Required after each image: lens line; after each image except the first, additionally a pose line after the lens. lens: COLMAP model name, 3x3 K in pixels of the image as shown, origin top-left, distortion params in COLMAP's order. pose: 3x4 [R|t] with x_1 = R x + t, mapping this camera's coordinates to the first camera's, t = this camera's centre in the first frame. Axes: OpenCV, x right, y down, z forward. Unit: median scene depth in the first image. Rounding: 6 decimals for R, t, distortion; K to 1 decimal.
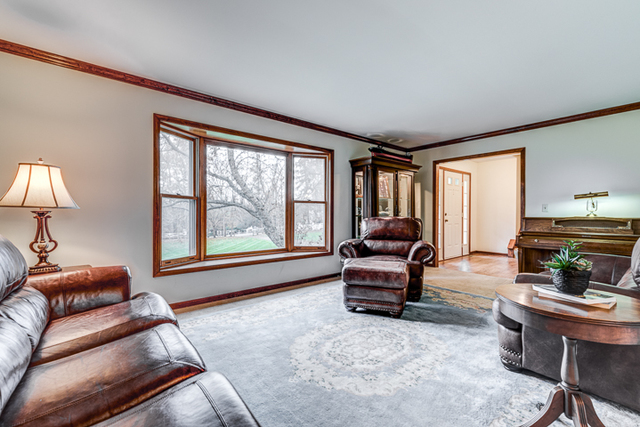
lens RADIAL K [[278.4, 0, 316.2], [0, 278.4, 213.2], [0, 0, 1]] dist [0.000792, 0.000051]
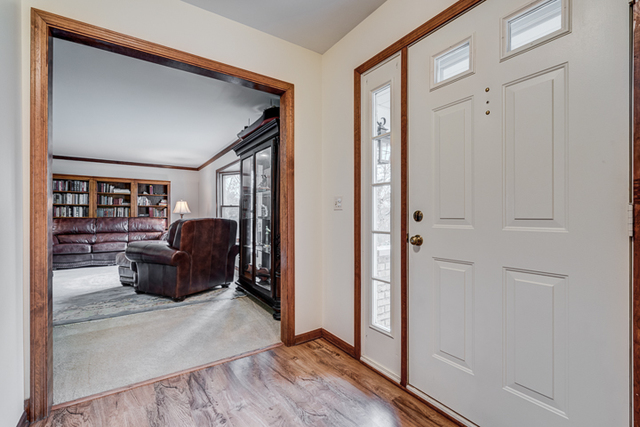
lens RADIAL K [[282.7, 0, 328.0], [0, 282.7, 214.8], [0, 0, 1]] dist [0.000141, 0.000118]
pose [[-0.077599, -0.001259, -0.996984, 1.321049], [0.001076, 0.999999, -0.001347, 0.005304], [0.996984, -0.001177, -0.077598, 1.708838]]
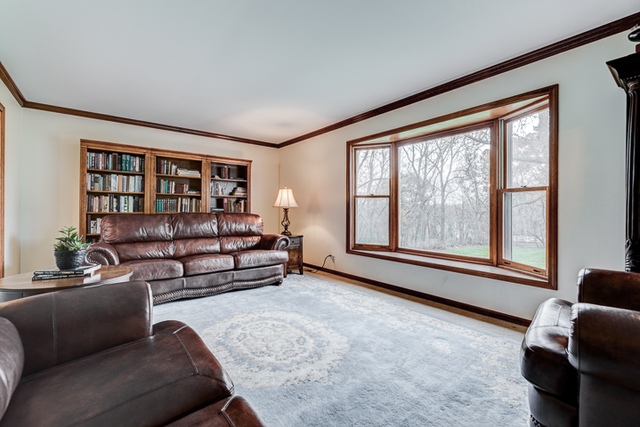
lens RADIAL K [[282.7, 0, 328.0], [0, 282.7, 214.8], [0, 0, 1]] dist [0.000141, 0.000118]
pose [[-0.008646, 0.017887, -0.999803, 0.751695], [-0.002752, 0.999836, 0.017911, 0.002251], [0.999959, 0.002906, -0.008596, 0.756458]]
